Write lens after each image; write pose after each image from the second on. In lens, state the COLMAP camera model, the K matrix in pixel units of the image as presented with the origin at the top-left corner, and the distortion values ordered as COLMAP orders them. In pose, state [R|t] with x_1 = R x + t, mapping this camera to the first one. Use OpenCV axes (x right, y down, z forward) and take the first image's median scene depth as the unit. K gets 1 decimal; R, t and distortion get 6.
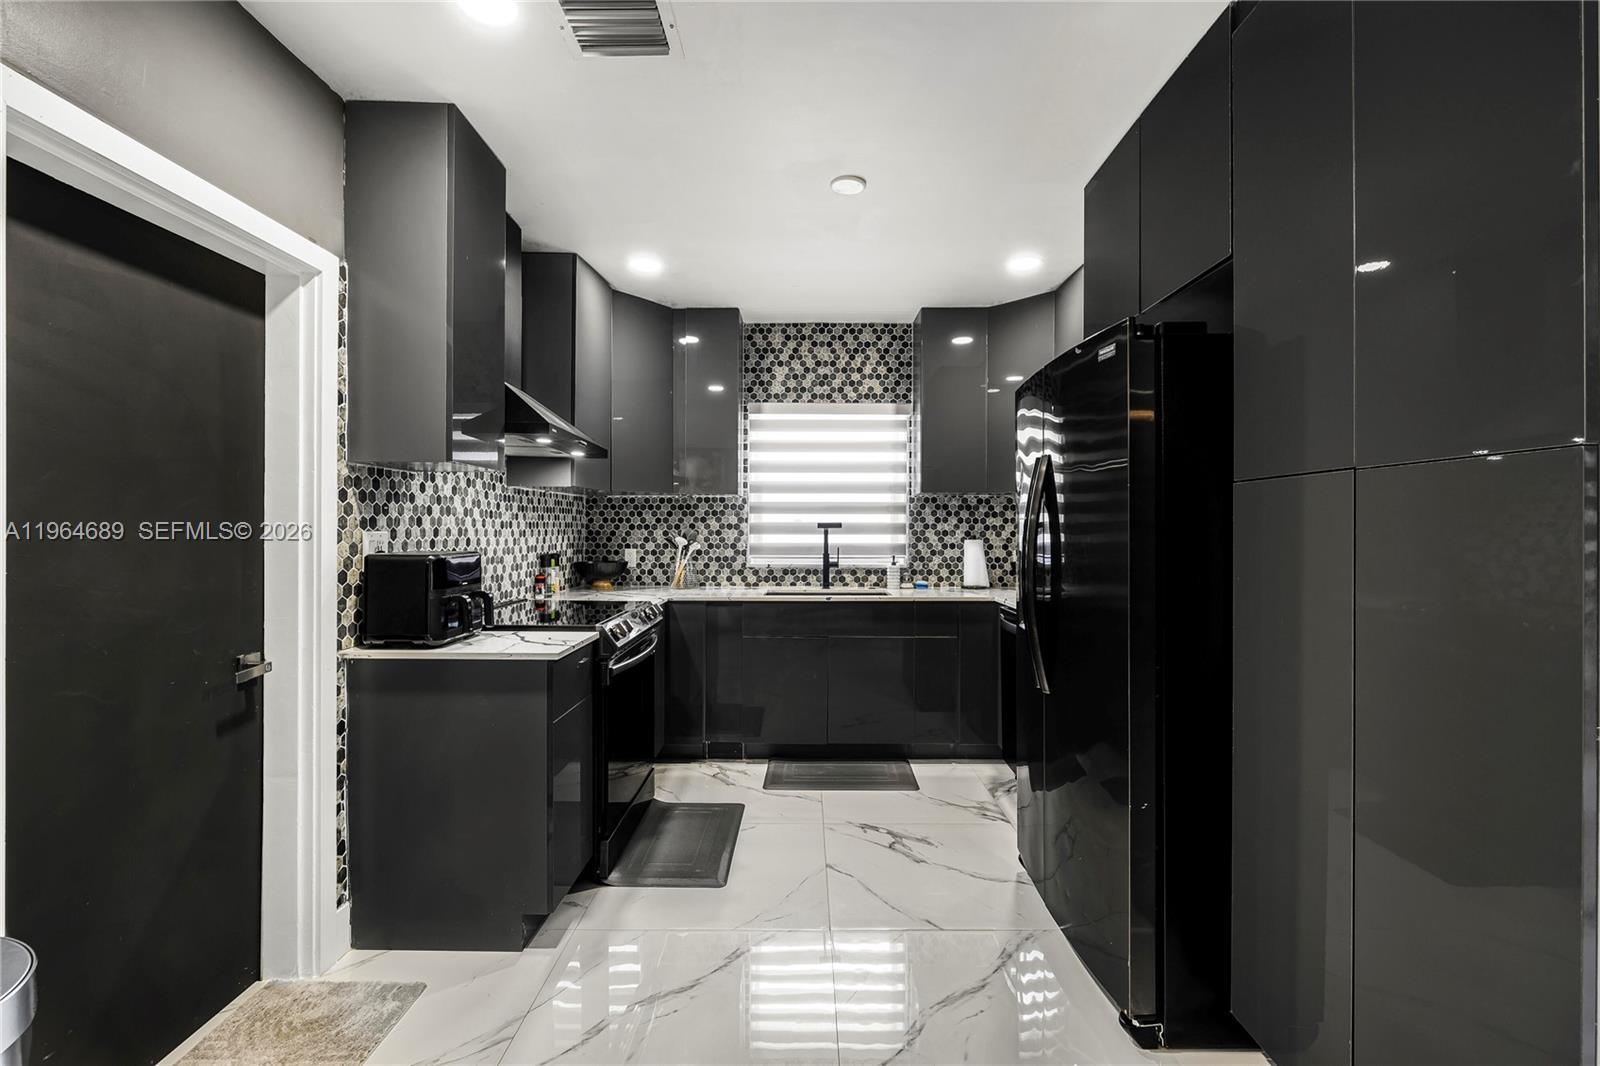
lens RADIAL K [[711.5, 0, 808.1], [0, 711.5, 528.8], [0, 0, 1]] dist [-0.002553, 0.000126]
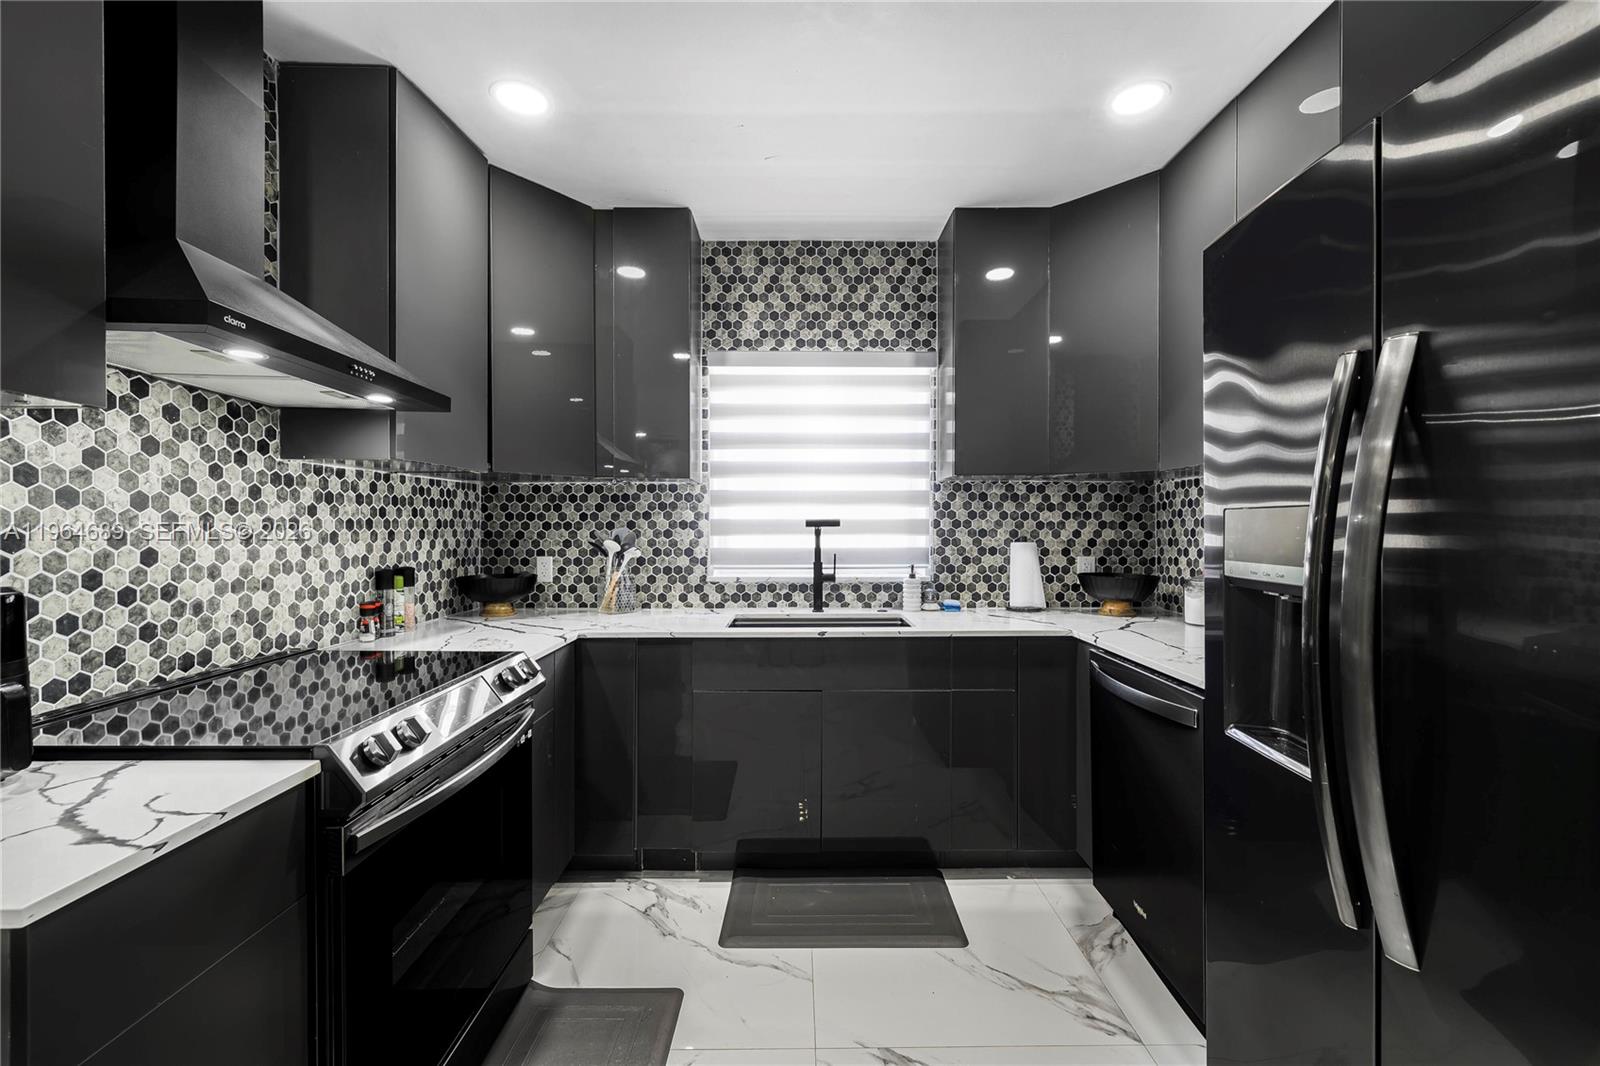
lens RADIAL K [[668.2, 0, 805.4], [0, 668.2, 530.0], [0, 0, 1]] dist [-0.000693, 0.000744]
pose [[0.999961, -0.003522, 0.008064, 0.007448], [0.003467, 0.999971, 0.006797, -0.002290], [-0.008088, -0.006769, 0.999944, 0.324711]]
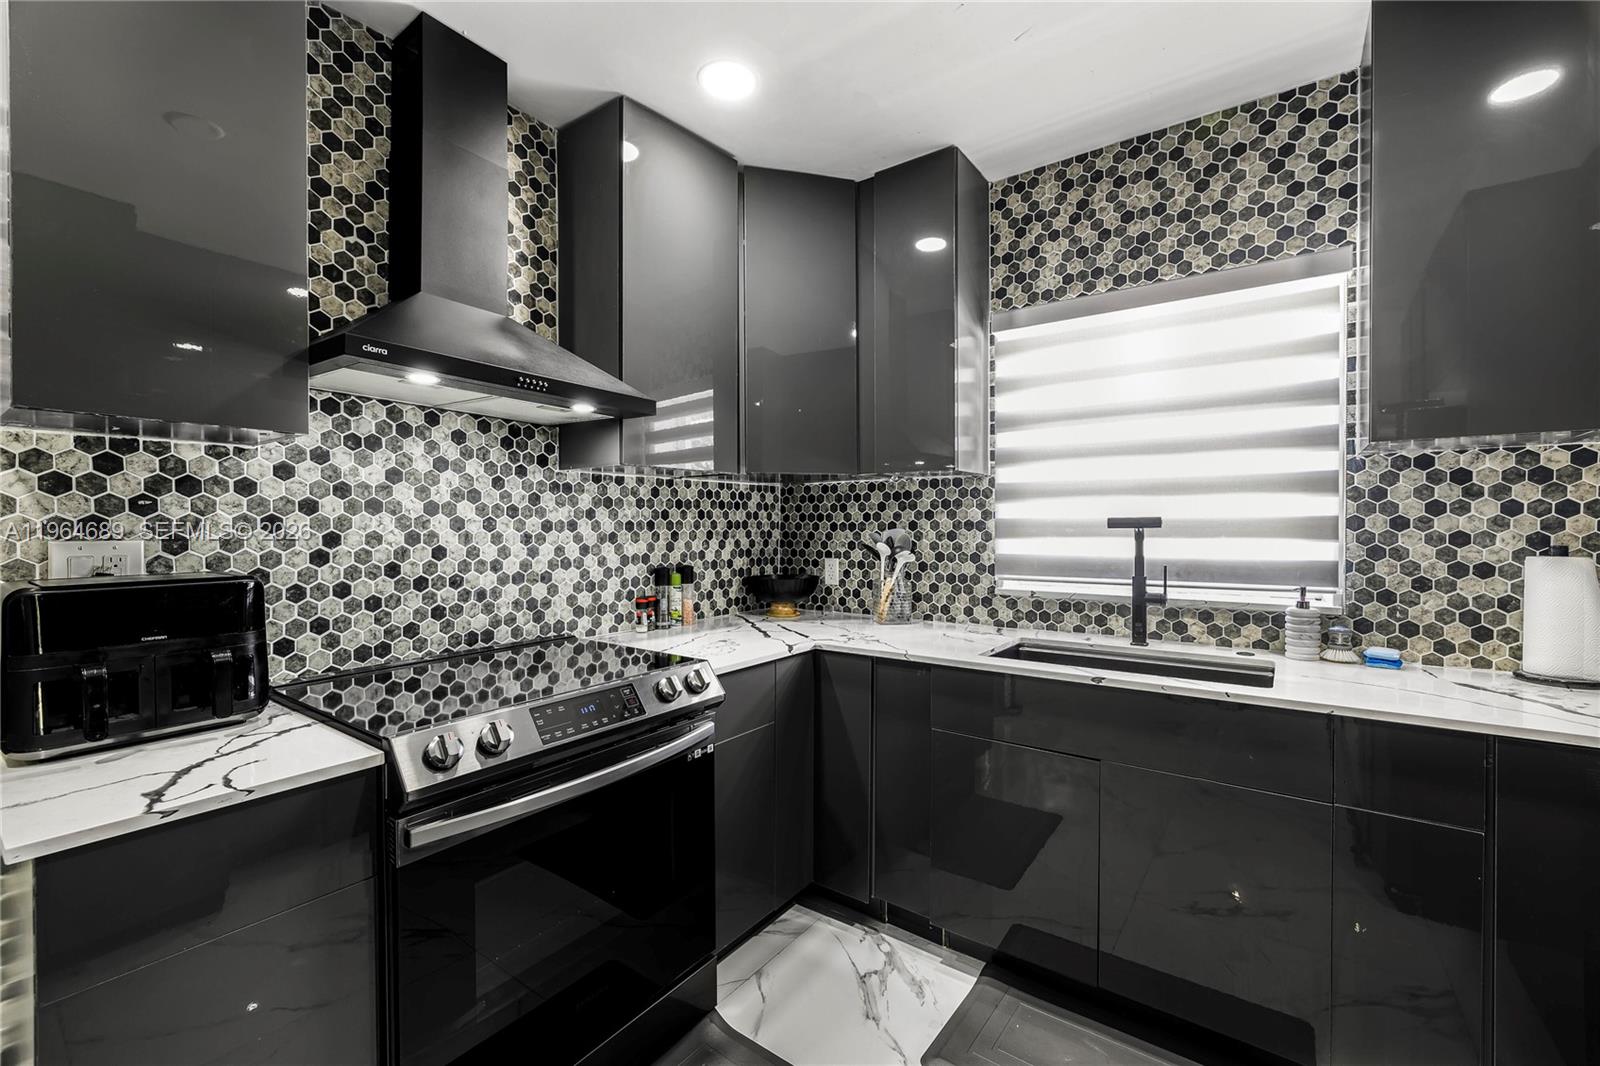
lens RADIAL K [[668.2, 0, 804.3], [0, 668.2, 530.5], [0, 0, 1]] dist [-0.000693, 0.000744]
pose [[0.808753, -0.000351, -0.588149, 0.112205], [0.004724, 0.999971, 0.005899, -0.003030], [0.588130, -0.007549, 0.808731, 0.455718]]
